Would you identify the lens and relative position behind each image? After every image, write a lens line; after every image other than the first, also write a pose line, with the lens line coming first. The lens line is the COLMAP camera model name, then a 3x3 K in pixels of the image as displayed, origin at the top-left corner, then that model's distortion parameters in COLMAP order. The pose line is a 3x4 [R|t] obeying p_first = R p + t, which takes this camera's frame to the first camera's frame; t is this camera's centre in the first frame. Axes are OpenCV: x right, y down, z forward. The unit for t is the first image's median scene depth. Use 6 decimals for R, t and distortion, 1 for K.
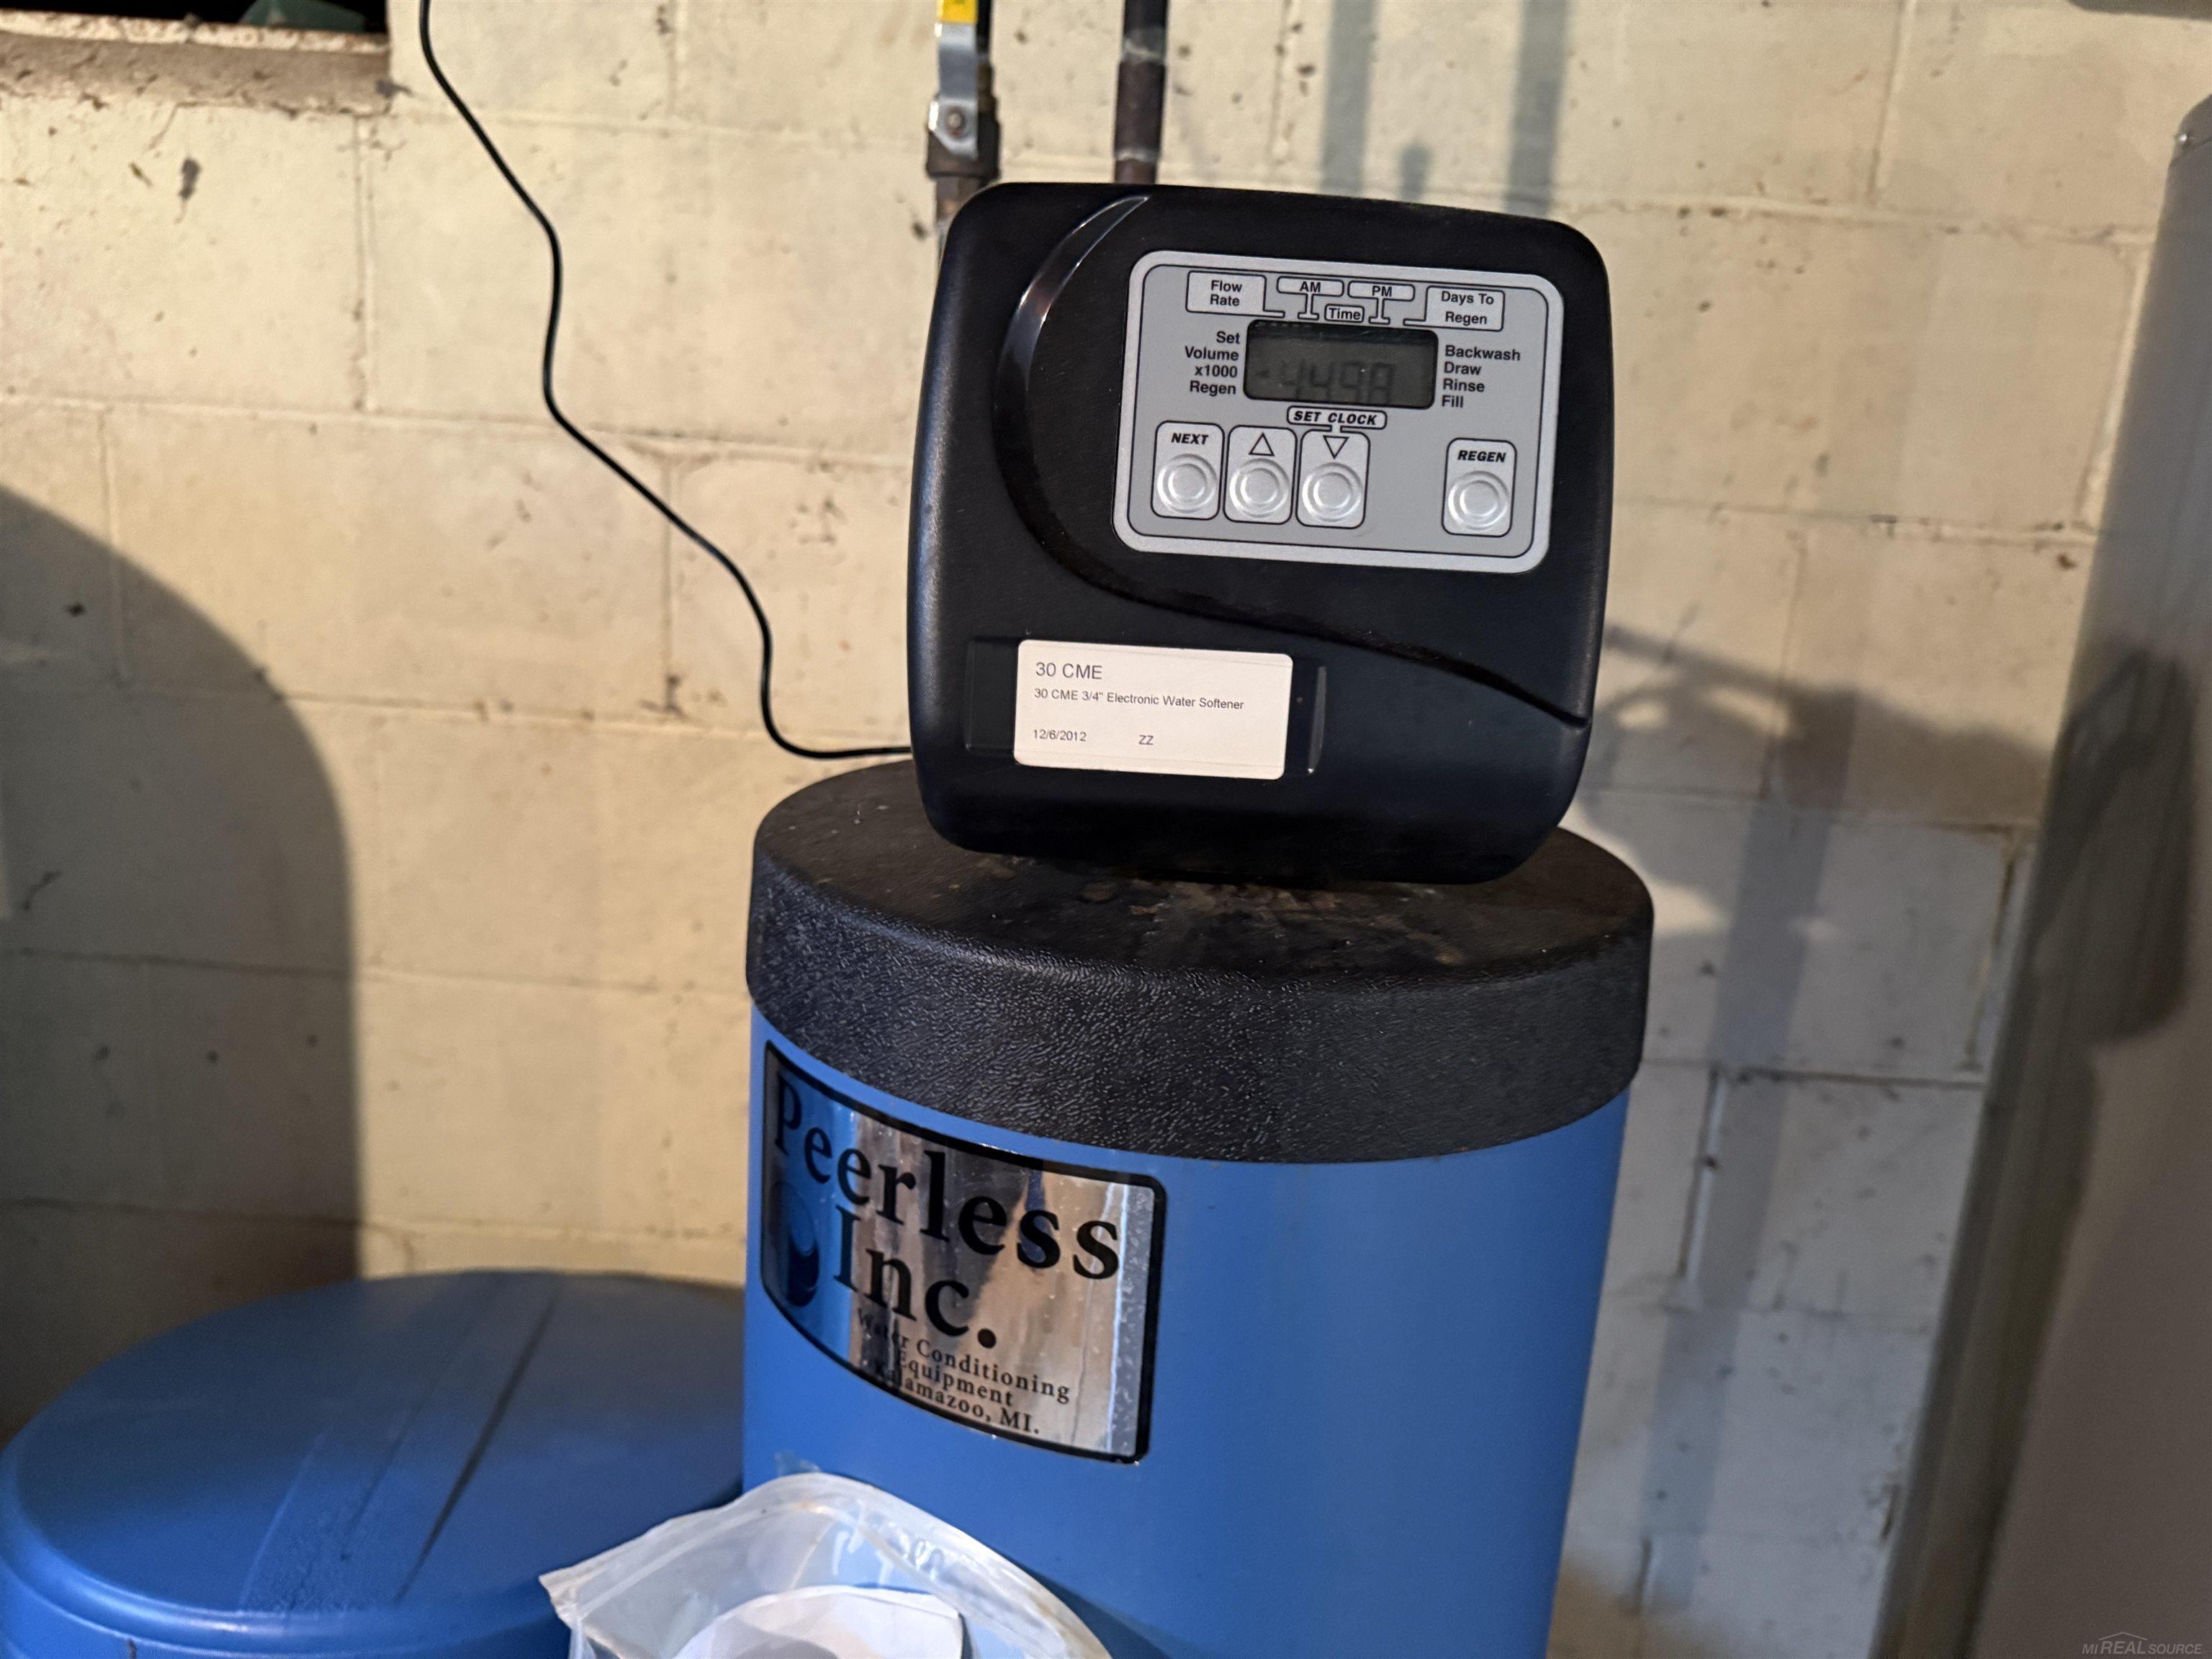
lens RADIAL K [[1596.9, 0, 1106.0], [0, 1596.9, 829.5], [0, 0, 1]] dist [0.051878, -0.100266]
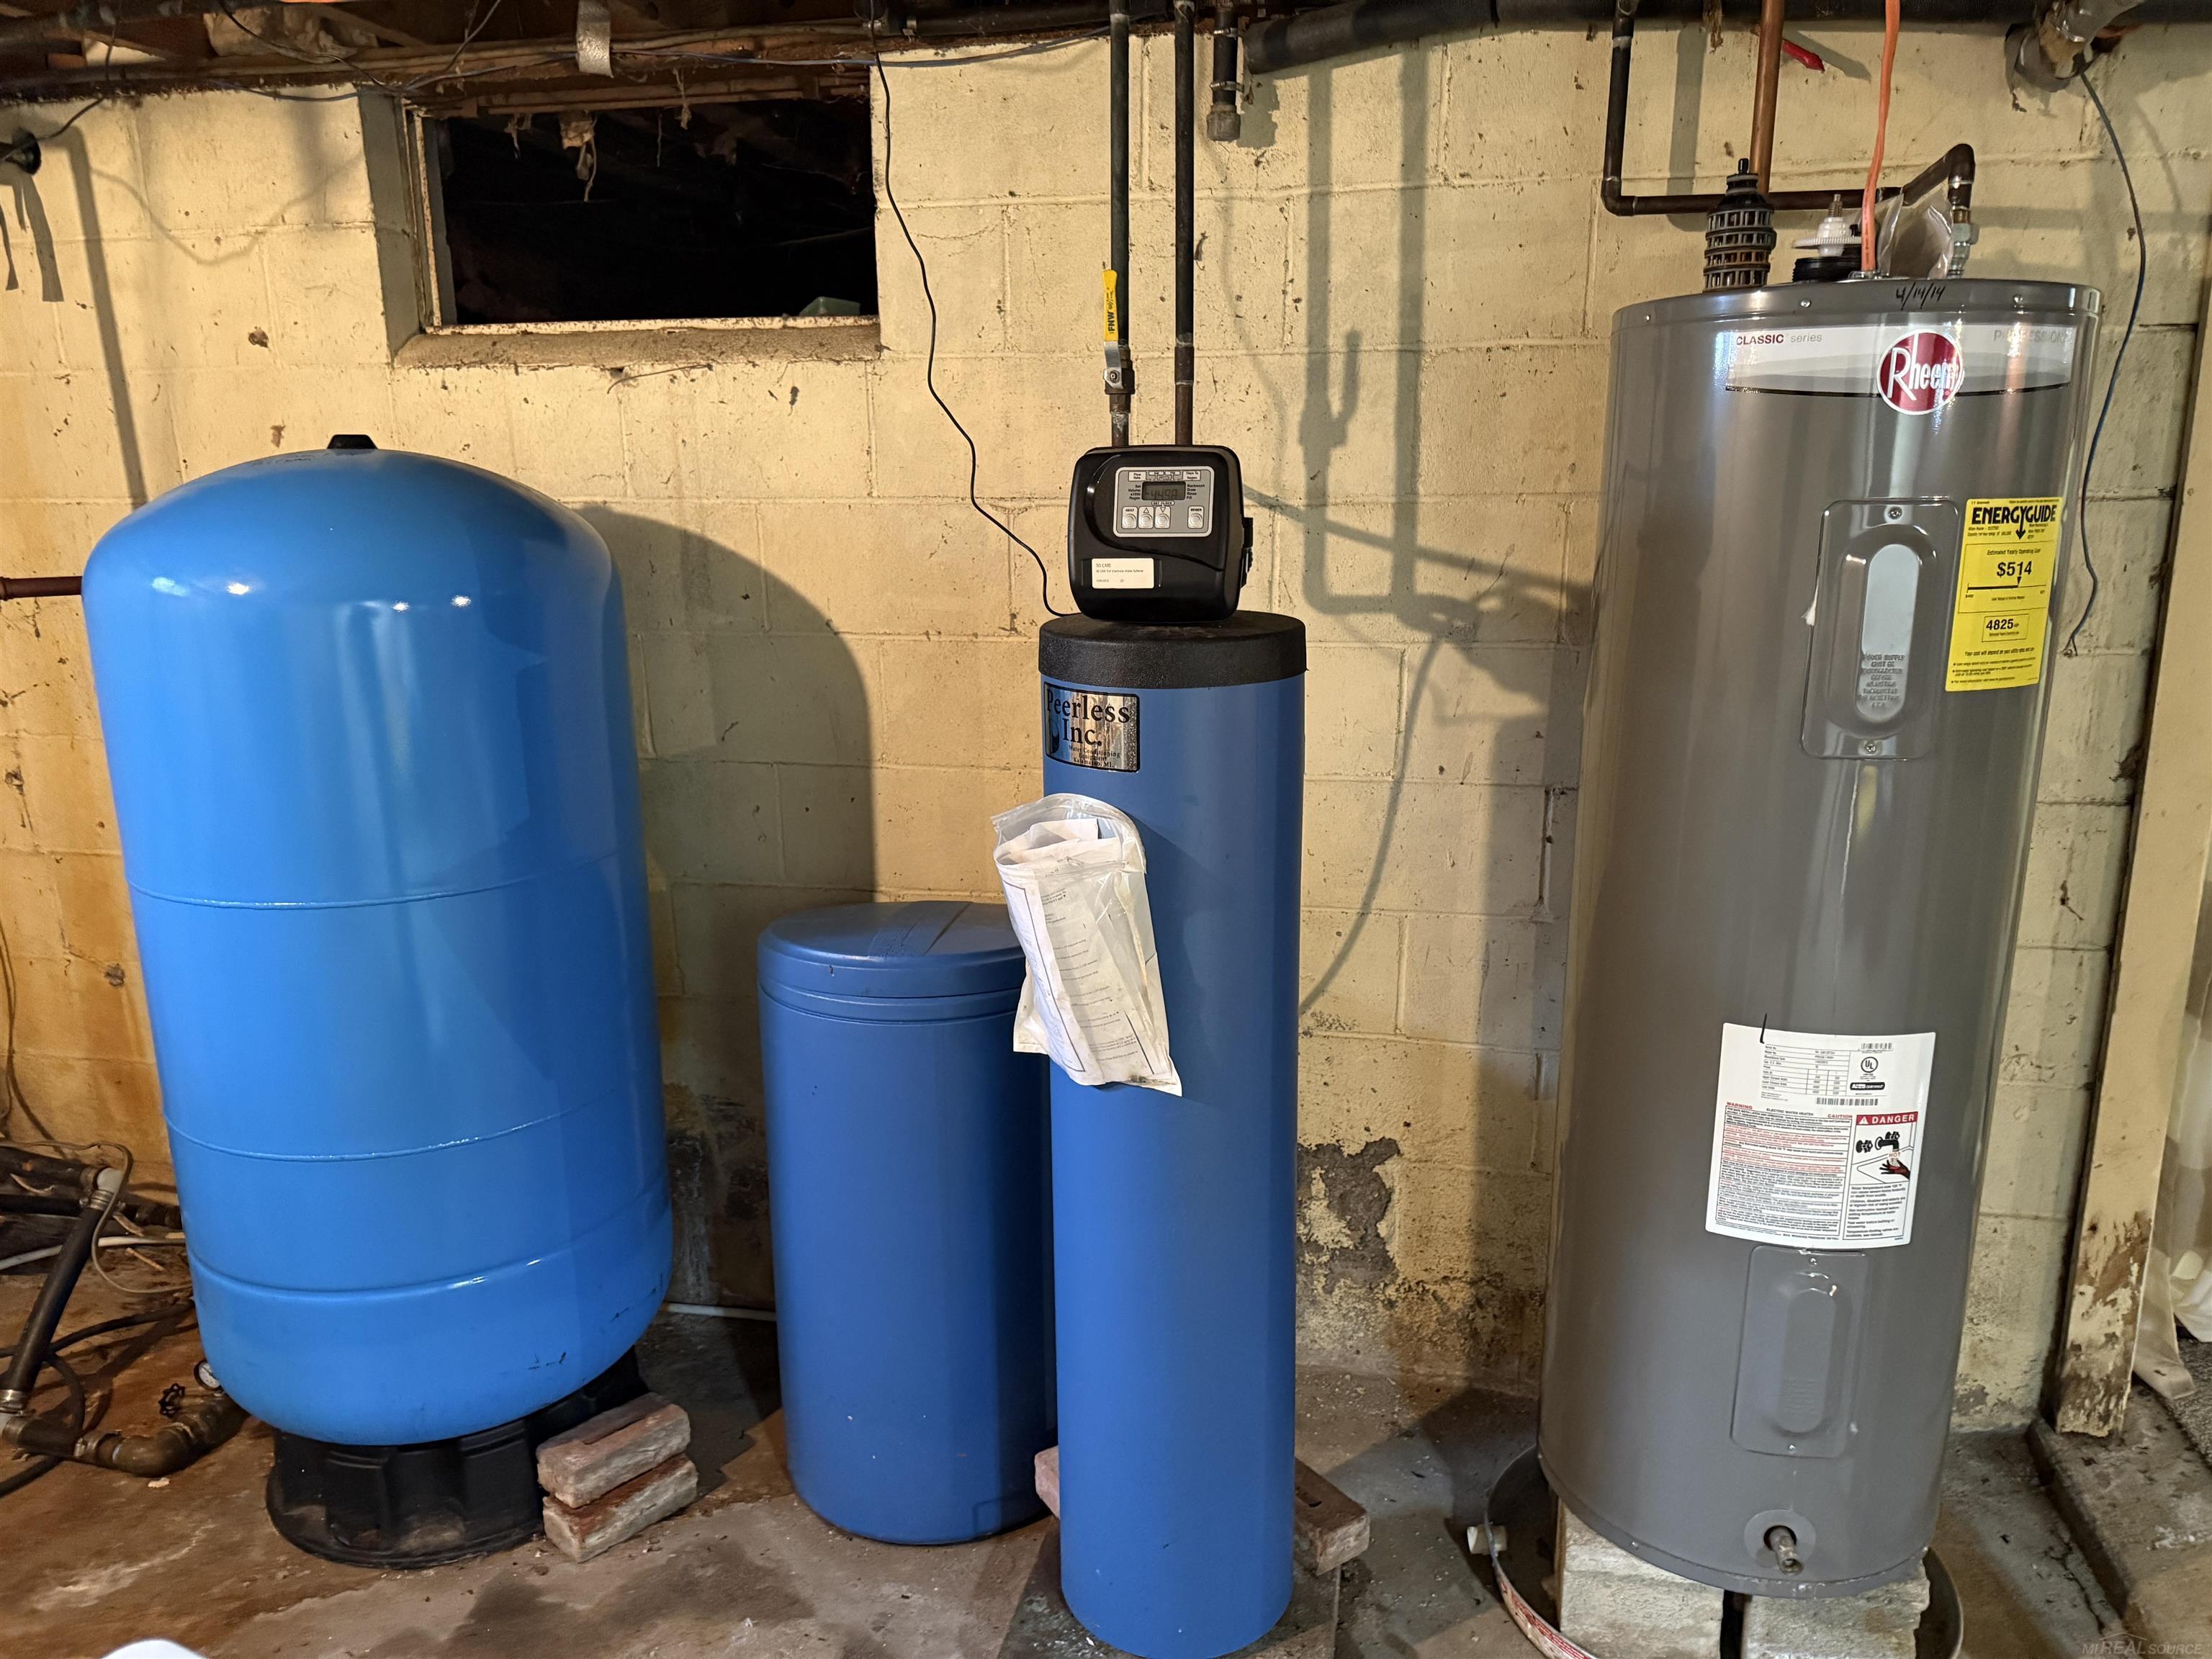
lens RADIAL K [[1530.6, 0, 1106.0], [0, 1530.6, 829.5], [0, 0, 1]] dist [0.121159, -0.000944]
pose [[0.978926, -0.028662, -0.202195, 0.263696], [0.029680, 0.999557, 0.002005, 0.199453], [0.202048, -0.007964, 0.979343, -1.013567]]
